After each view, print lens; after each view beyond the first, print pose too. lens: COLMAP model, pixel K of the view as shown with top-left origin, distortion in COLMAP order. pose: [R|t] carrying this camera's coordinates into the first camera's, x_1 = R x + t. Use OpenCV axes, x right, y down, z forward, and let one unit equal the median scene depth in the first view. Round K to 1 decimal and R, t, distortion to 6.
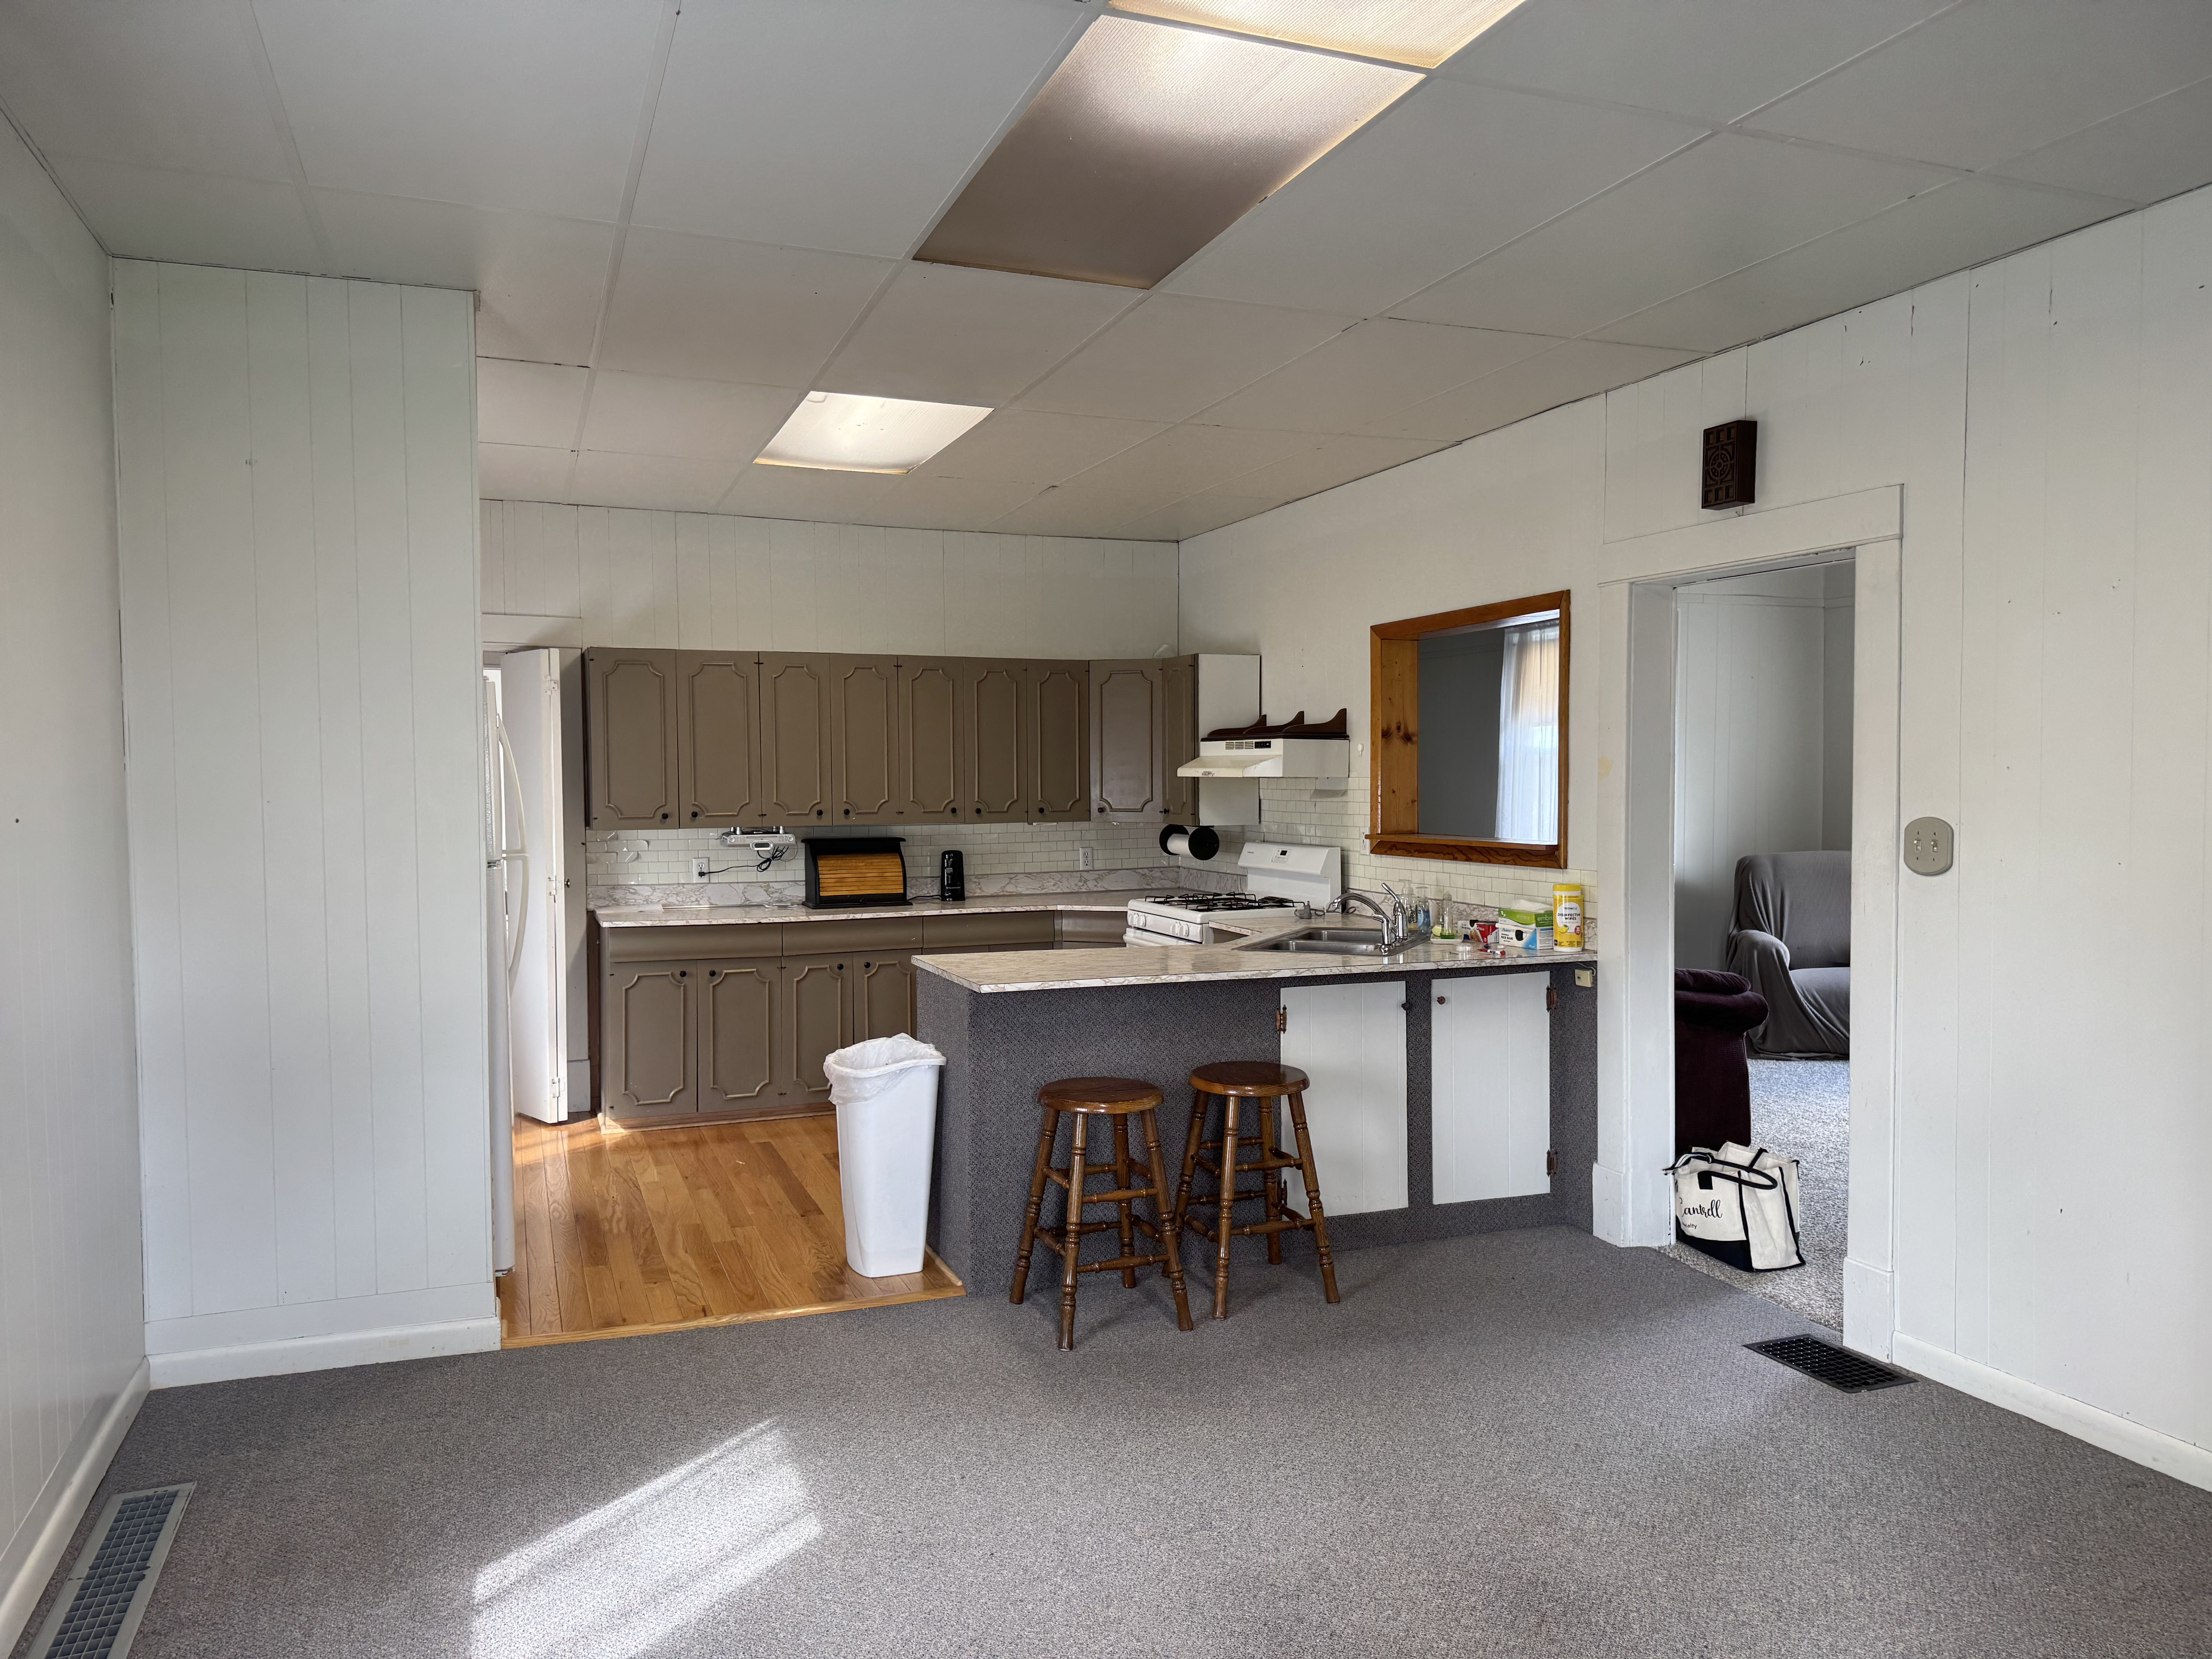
lens RADIAL K [[1584.2, 0, 1106.0], [0, 1584.2, 829.5], [0, 0, 1]] dist [0.124151, -0.000477]
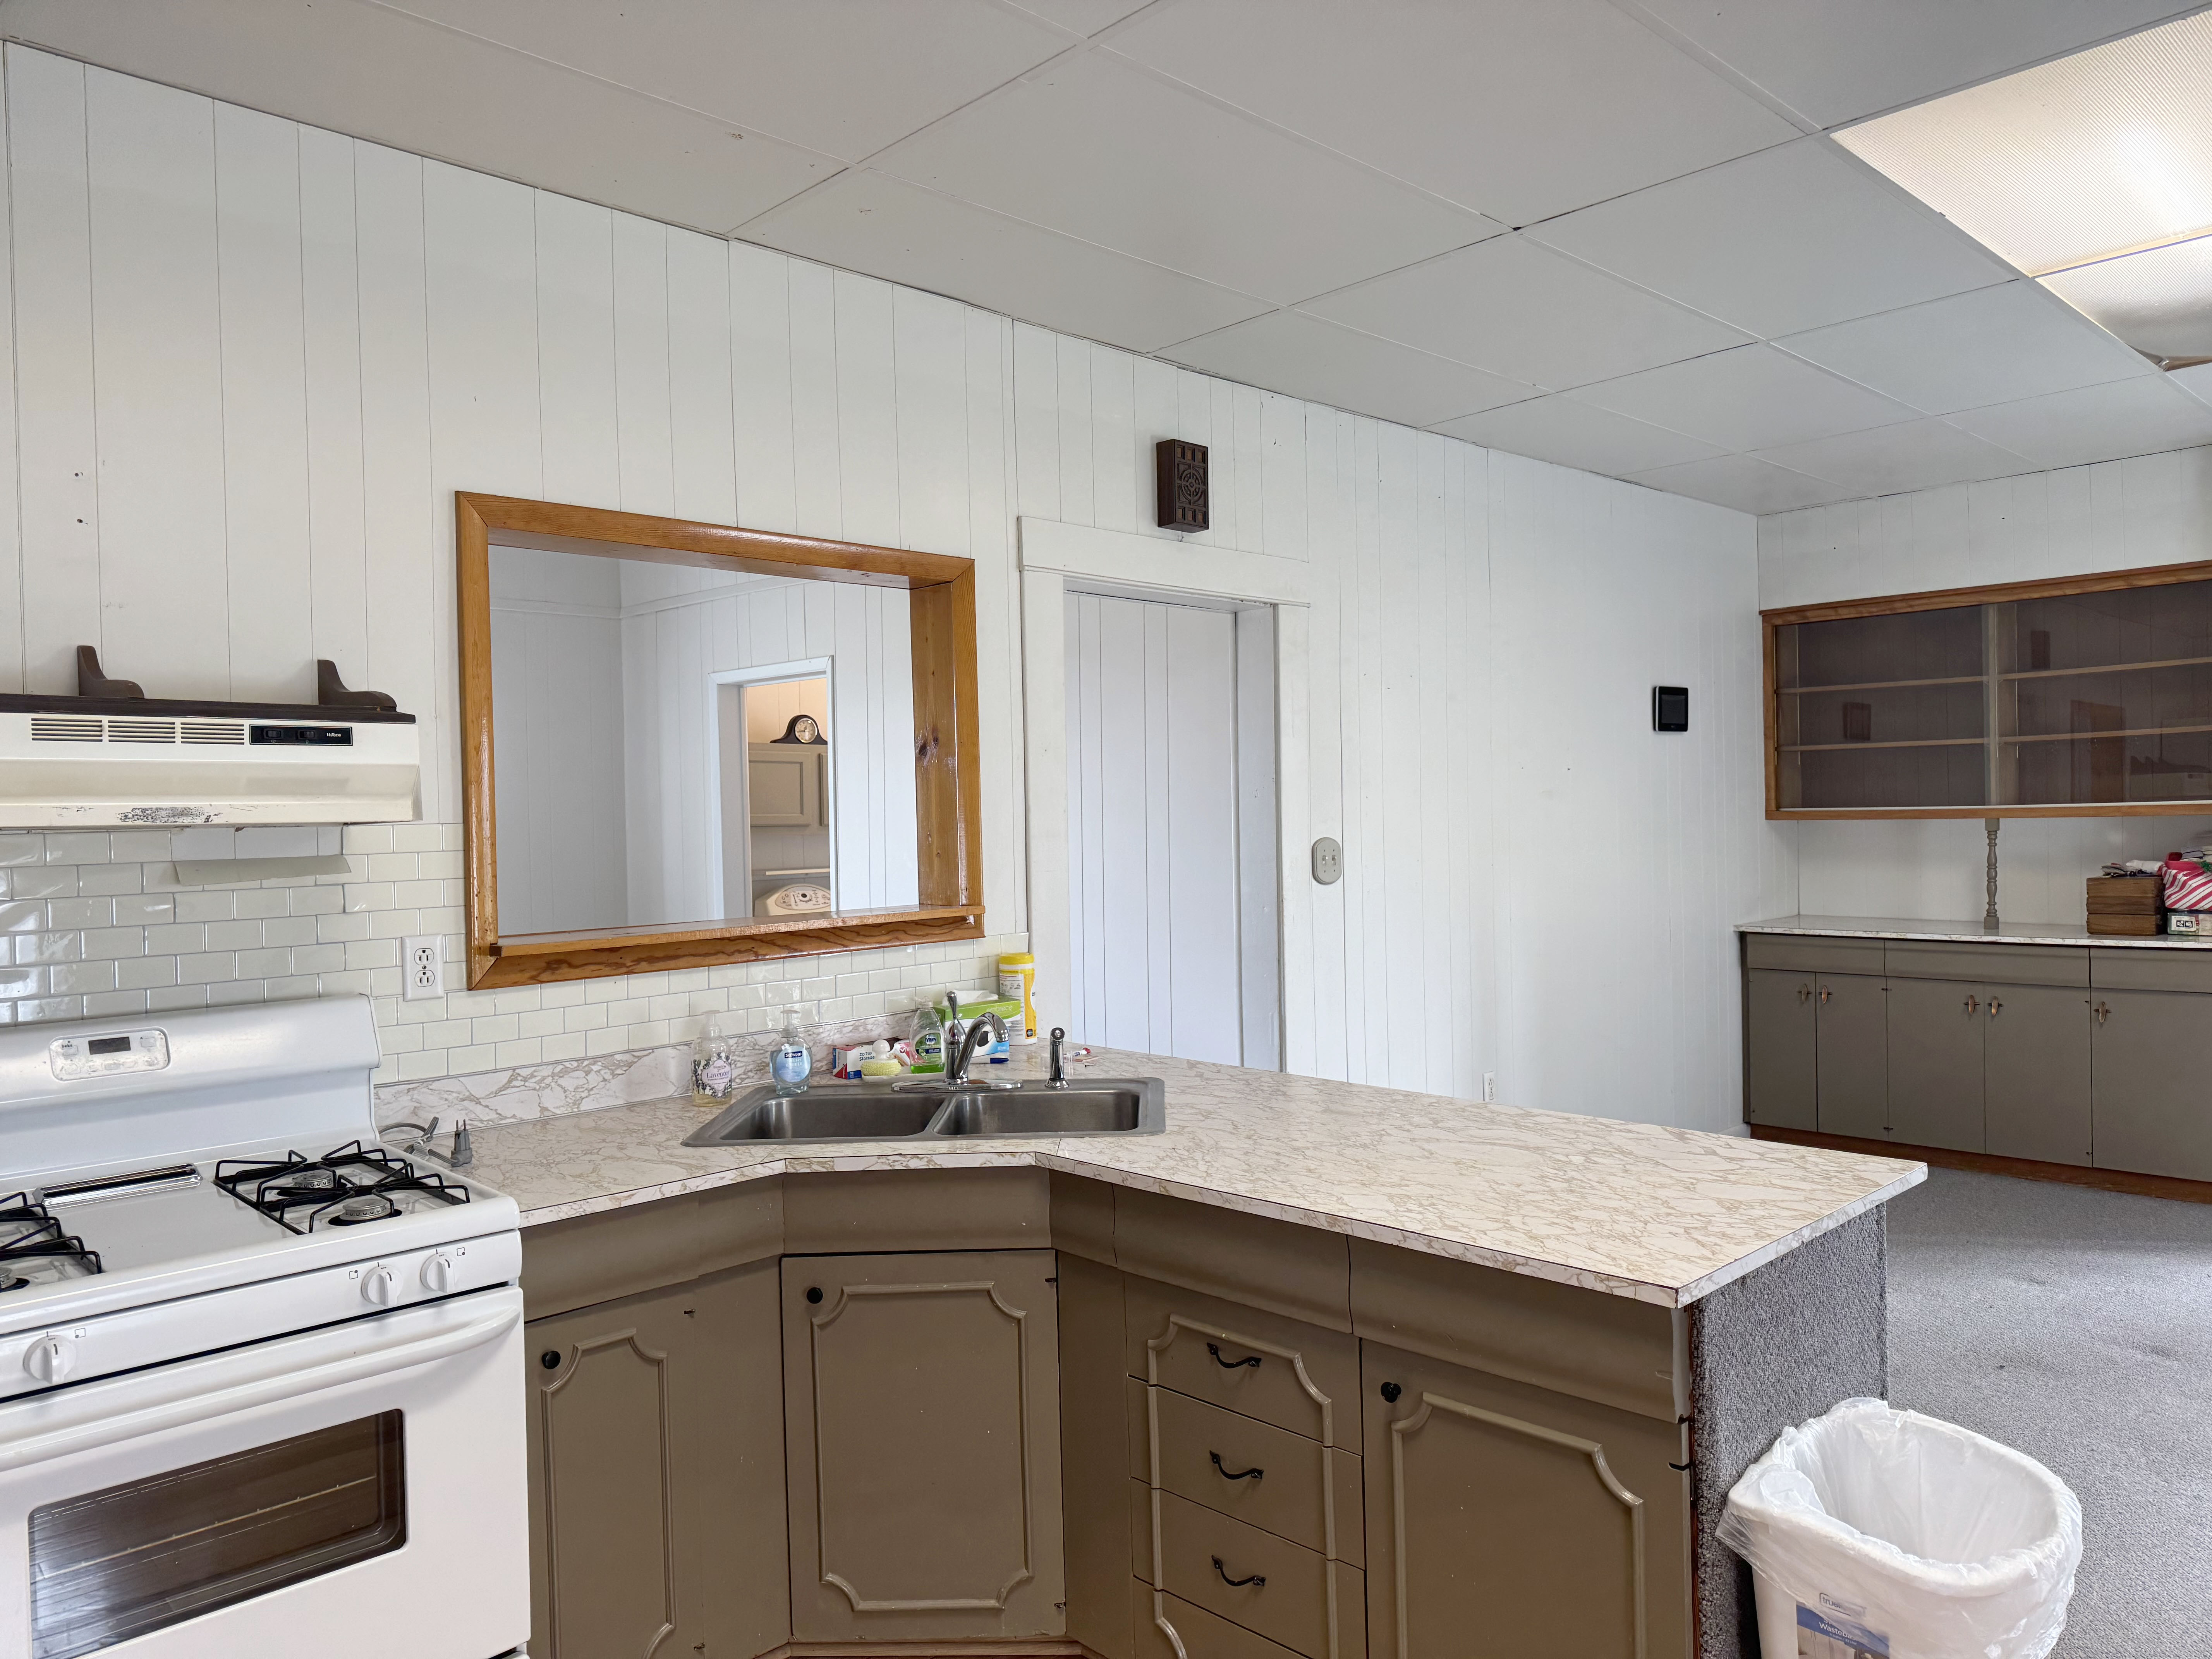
lens RADIAL K [[1577.2, 0, 1106.0], [0, 1577.2, 829.5], [0, 0, 1]] dist [0.049142, -0.049234]
pose [[-0.396997, 0.002240, 0.917817, -0.293187], [0.057389, 0.998101, 0.022387, -0.027658], [-0.916024, 0.061560, -0.396372, 0.918154]]
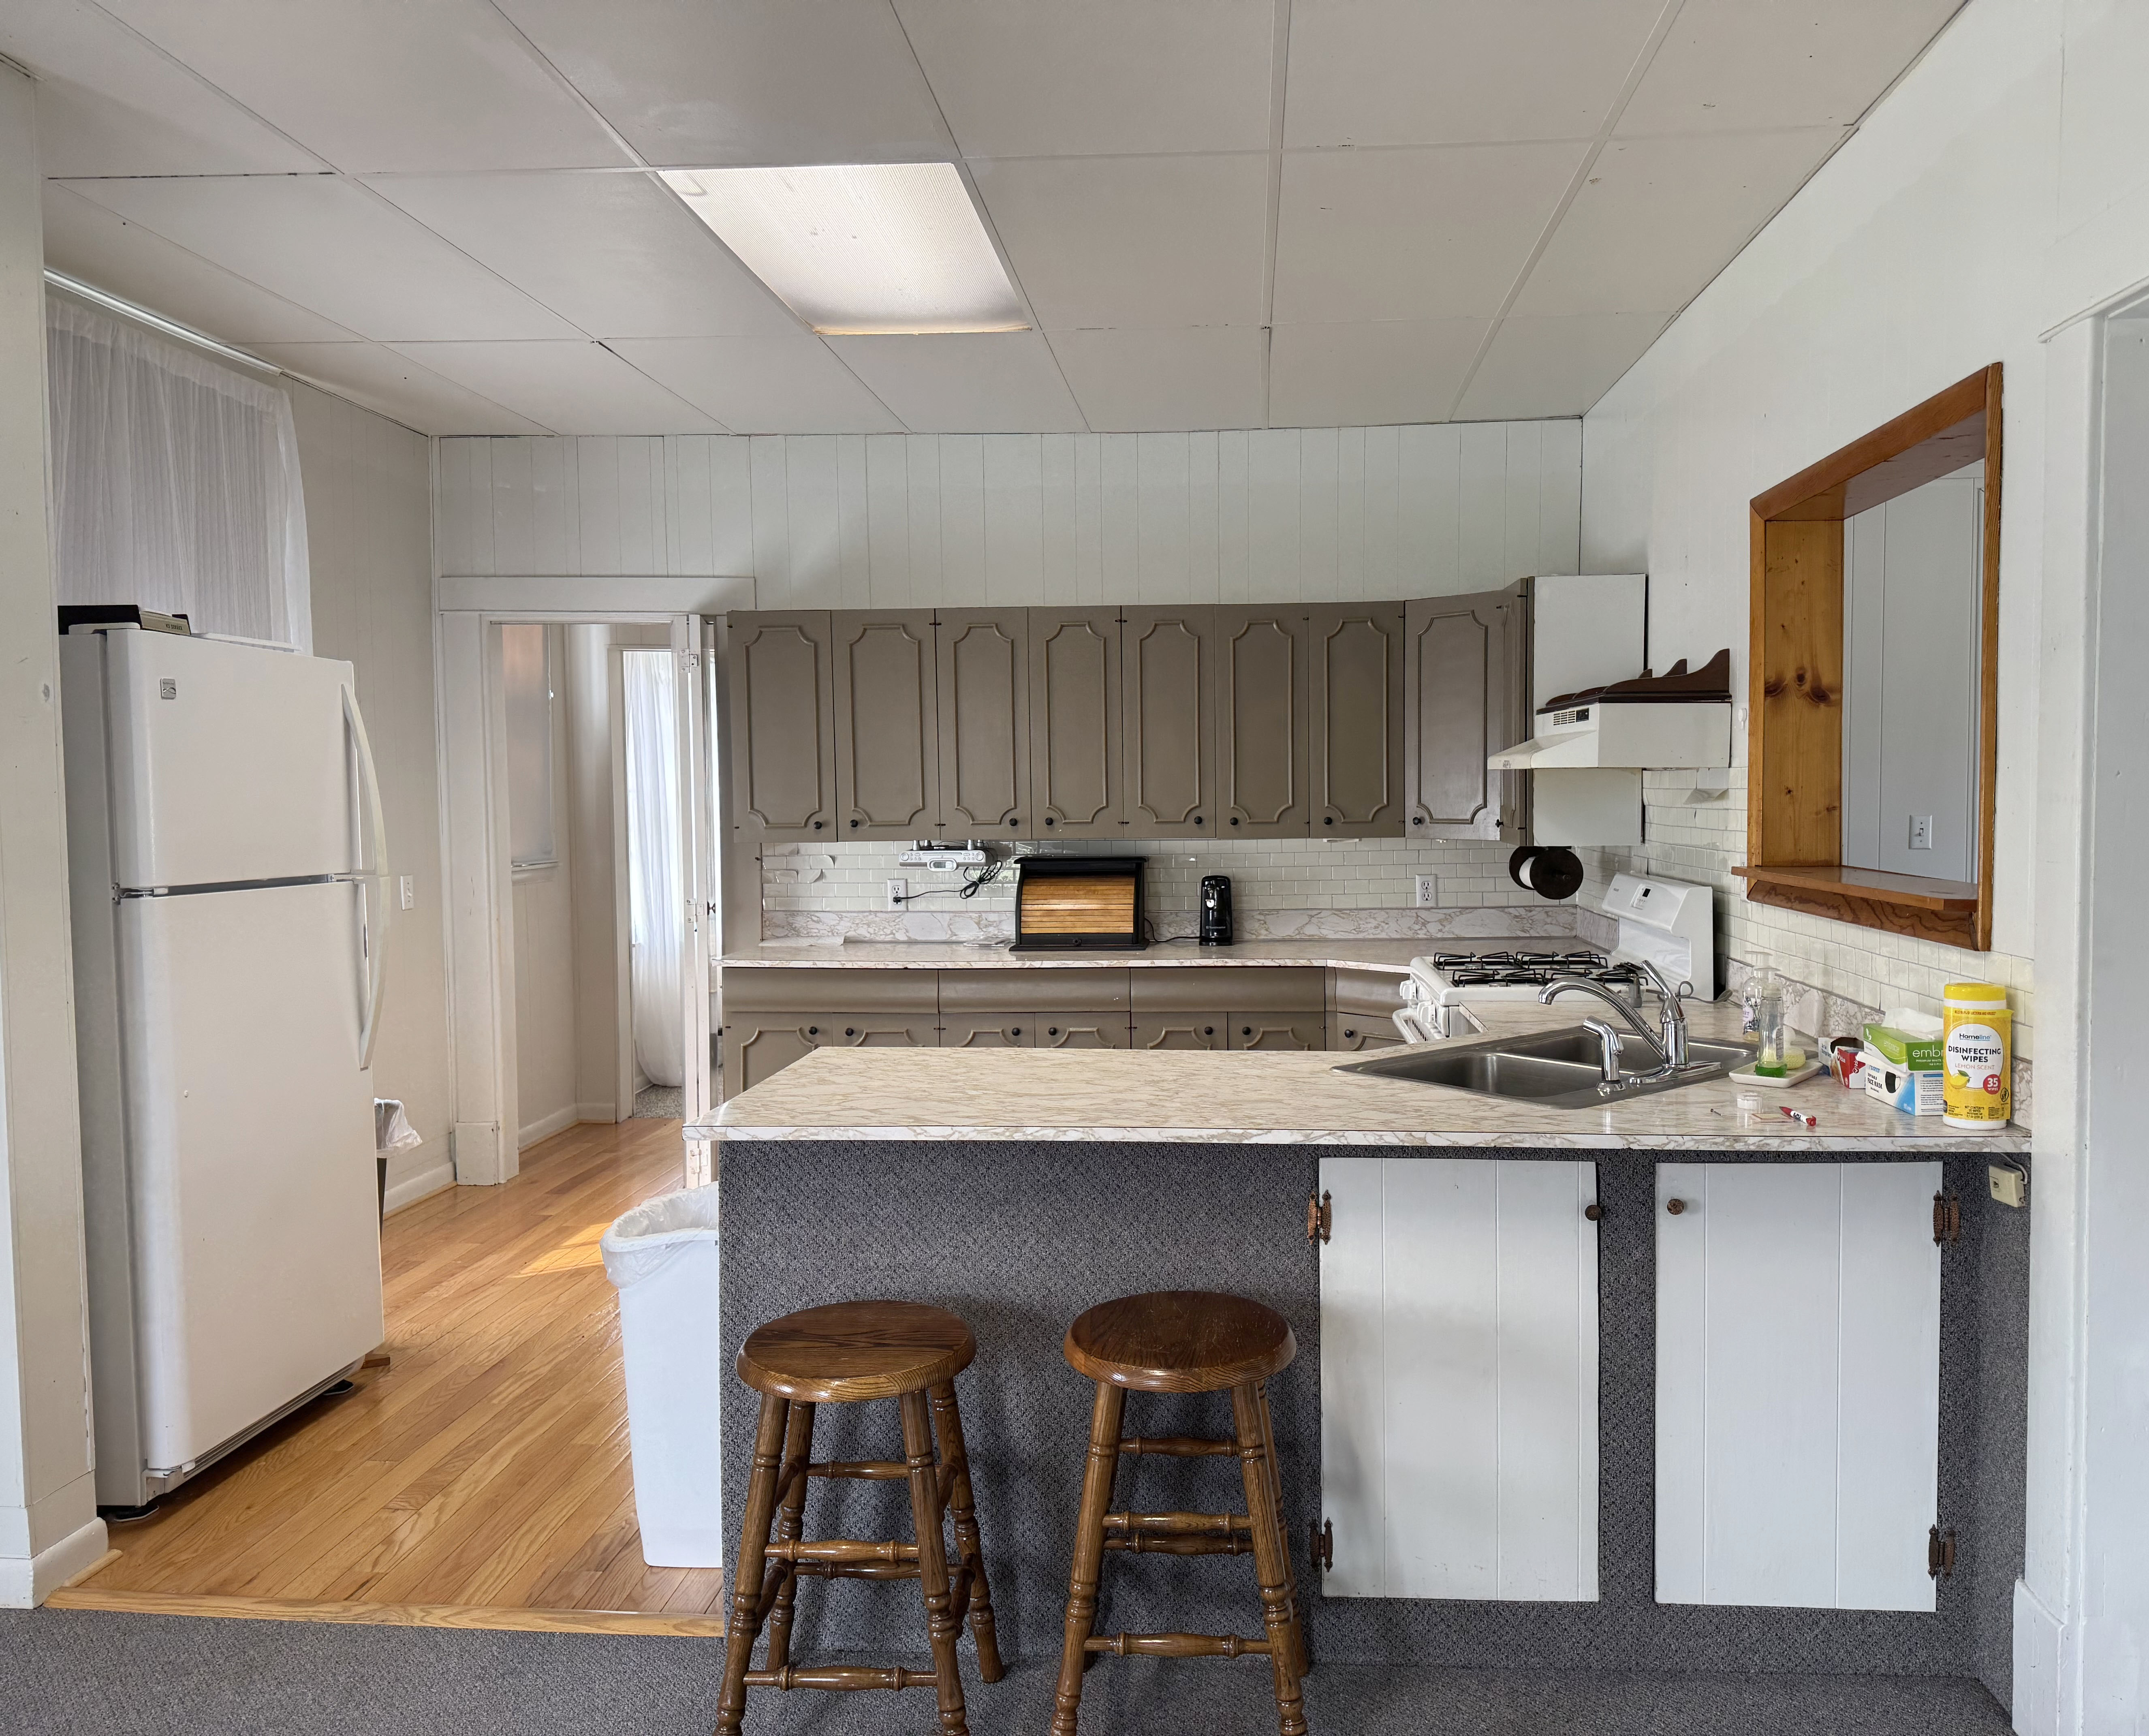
lens RADIAL K [[1646.7, 0, 1125.1], [0, 1646.7, 868.2], [0, 0, 1]] dist [0.083257, -0.123474]
pose [[0.907330, 0.018796, -0.419999, 0.194562], [-0.011477, 0.999735, 0.019947, -0.005047], [0.420263, -0.013278, 0.907305, 0.328162]]
